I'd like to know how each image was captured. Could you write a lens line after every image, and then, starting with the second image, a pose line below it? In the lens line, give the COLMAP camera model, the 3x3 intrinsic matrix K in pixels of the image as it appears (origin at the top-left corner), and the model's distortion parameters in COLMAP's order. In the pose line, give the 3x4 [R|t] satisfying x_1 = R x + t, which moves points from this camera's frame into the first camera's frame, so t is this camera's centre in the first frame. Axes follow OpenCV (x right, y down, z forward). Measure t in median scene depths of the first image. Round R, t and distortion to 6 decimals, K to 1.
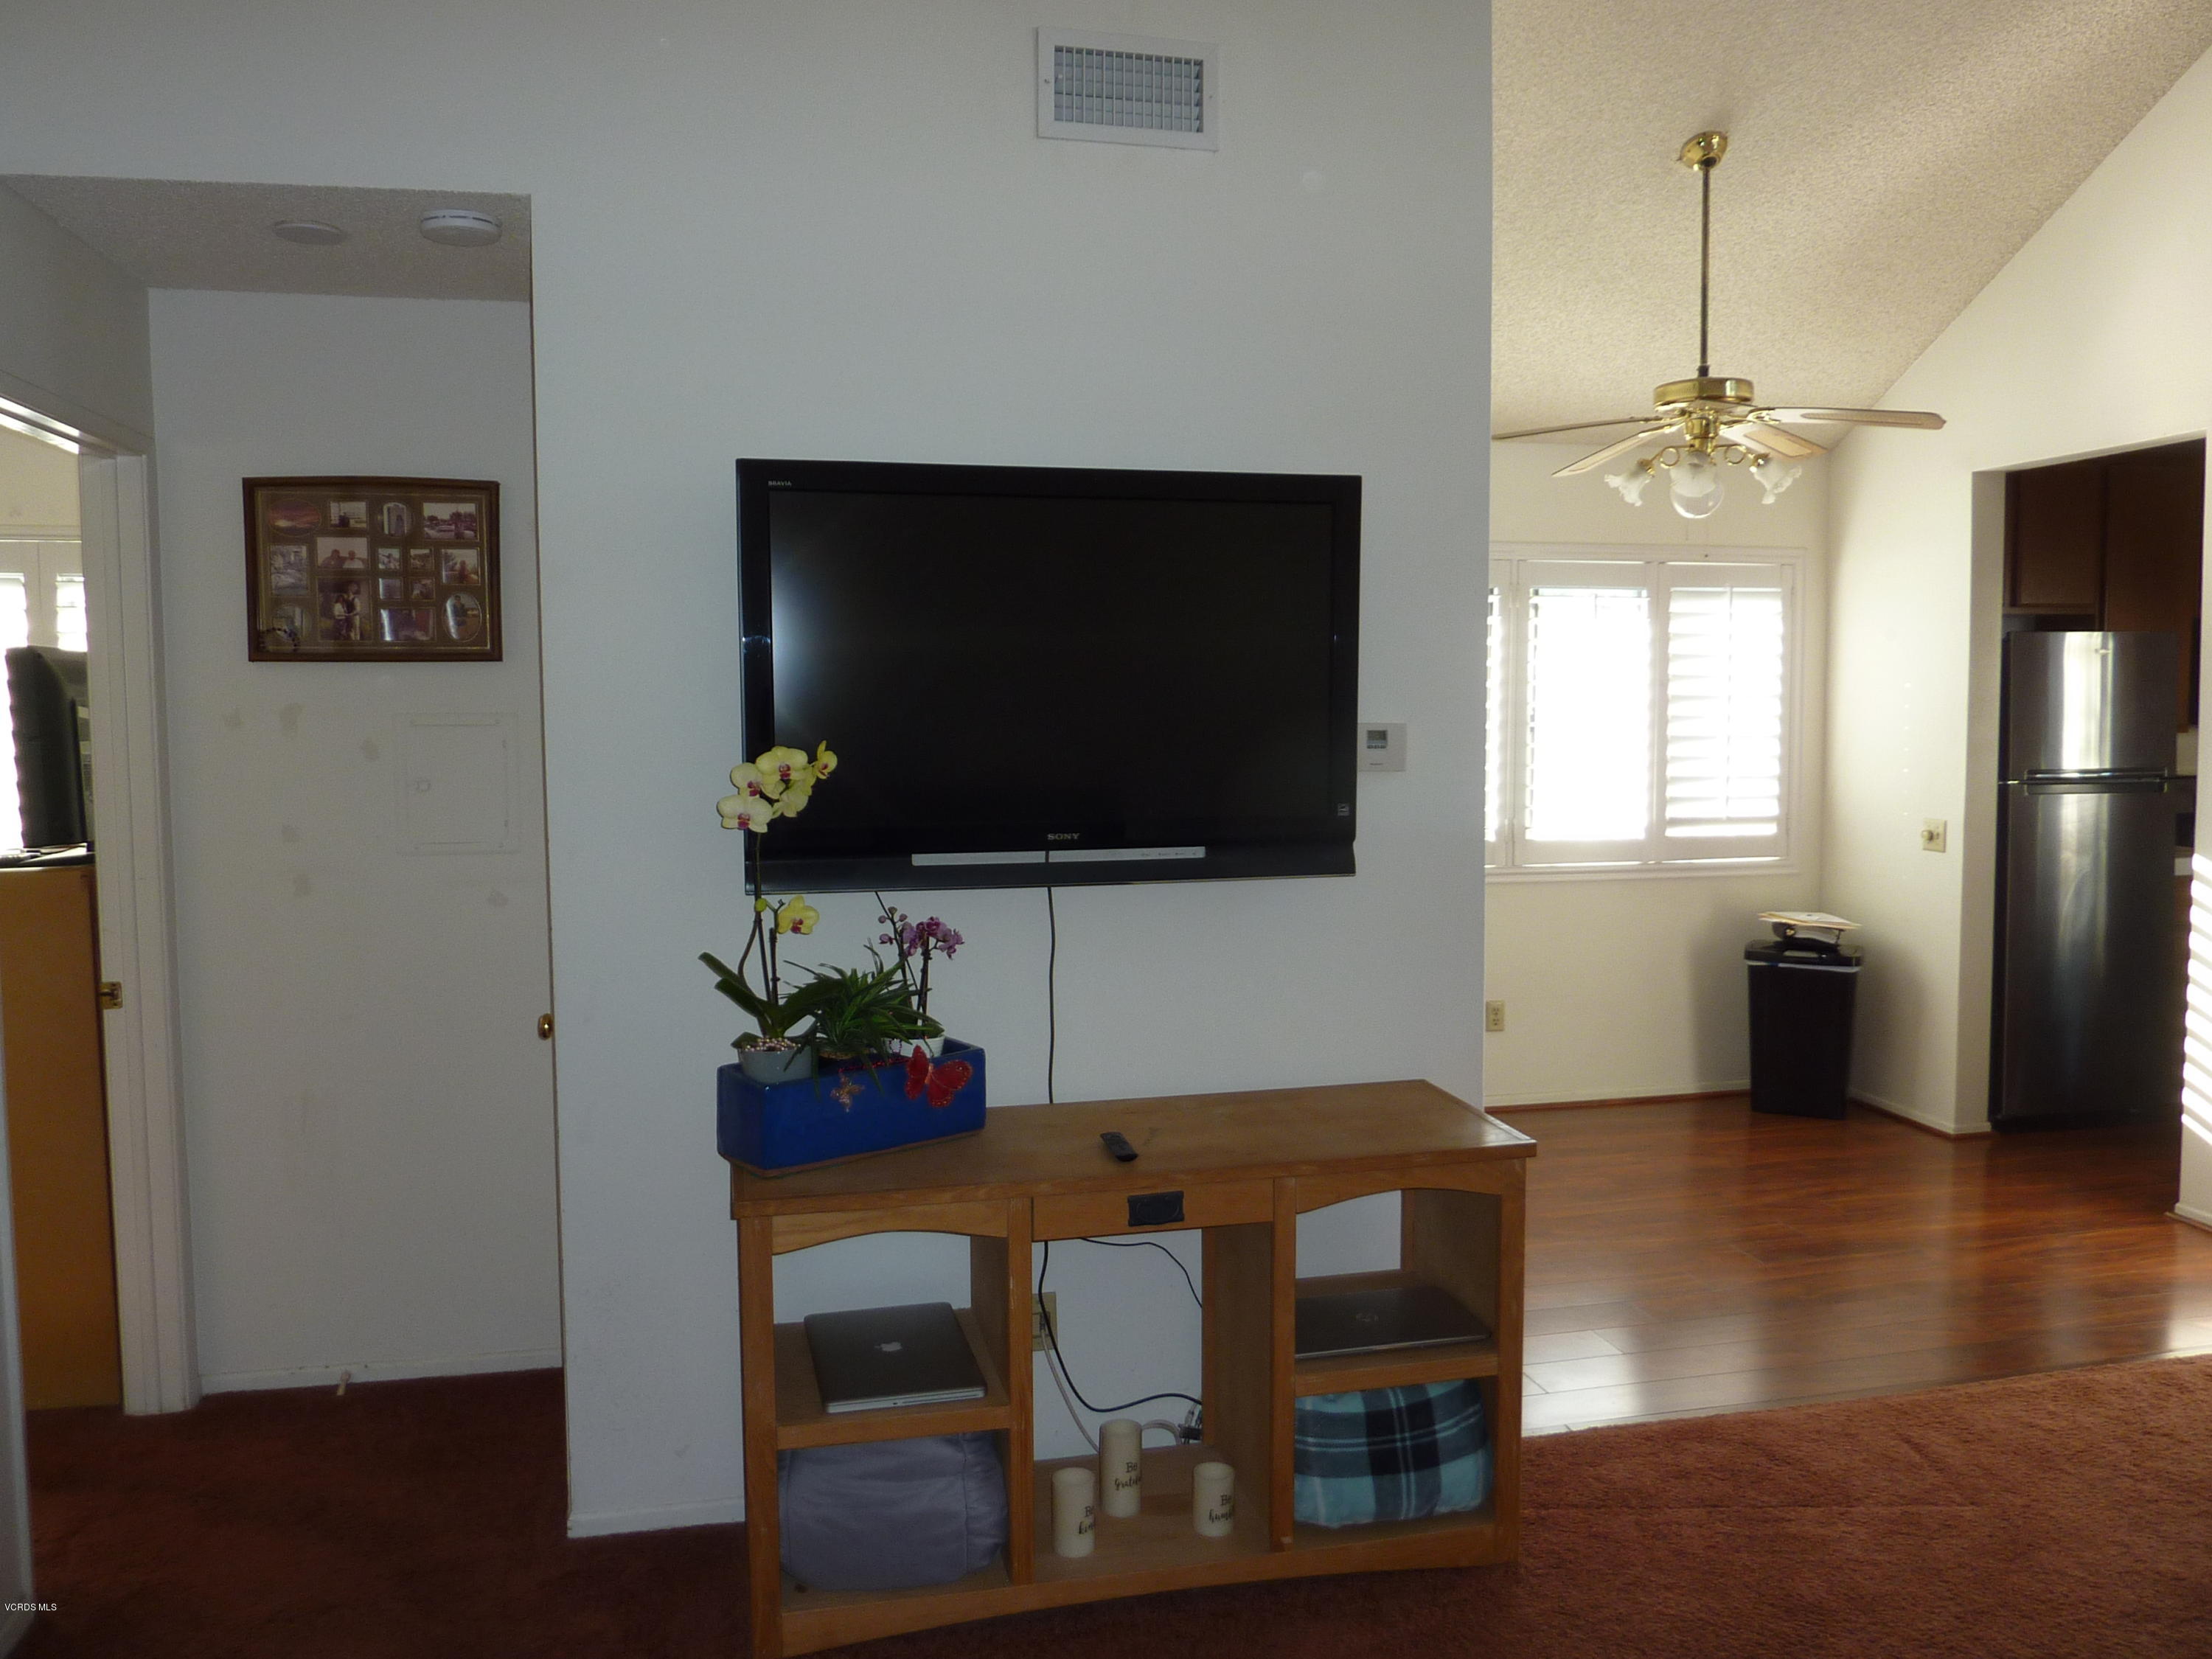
lens RADIAL K [[1696.0, 0, 1099.0], [0, 1696.0, 818.7], [0, 0, 1]] dist [-0.010211, -0.019232]
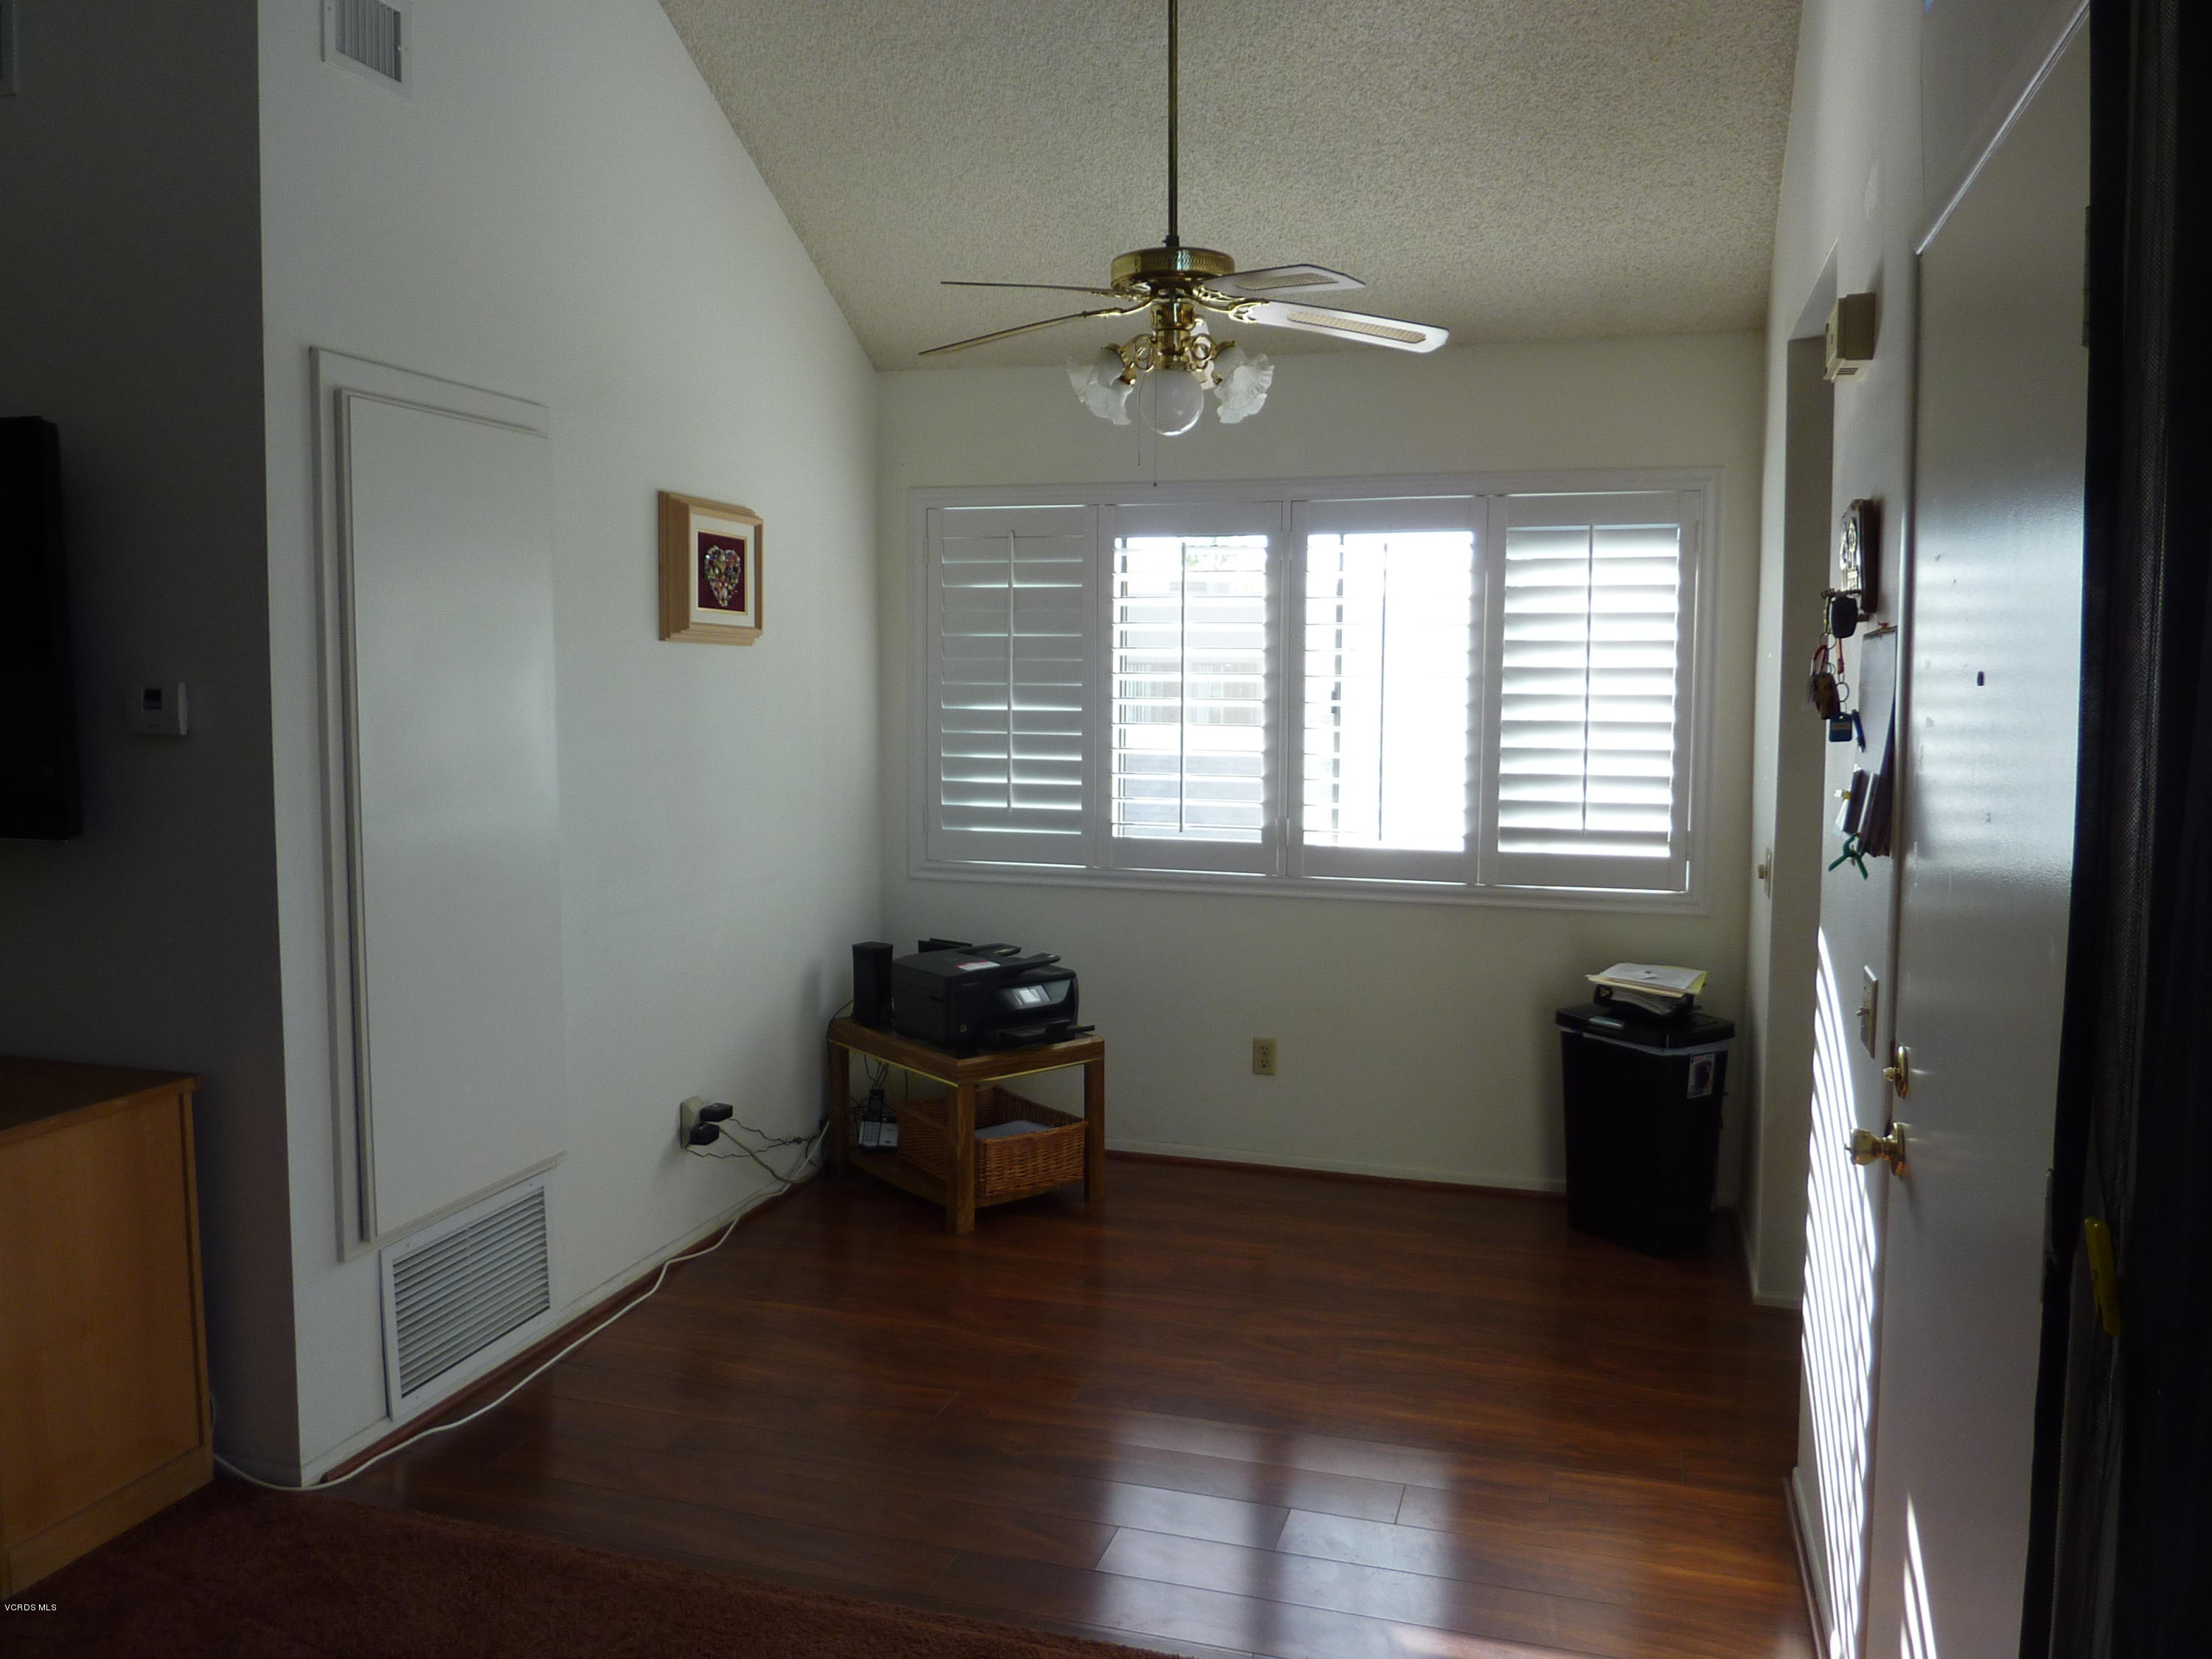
lens RADIAL K [[1696.0, 0, 1099.0], [0, 1696.0, 818.7], [0, 0, 1]] dist [-0.010211, -0.019232]
pose [[0.864123, 0.055747, -0.500184, 0.566013], [-0.048886, 0.998444, 0.026824, -0.016636], [0.500901, 0.001273, 0.865504, 0.245837]]
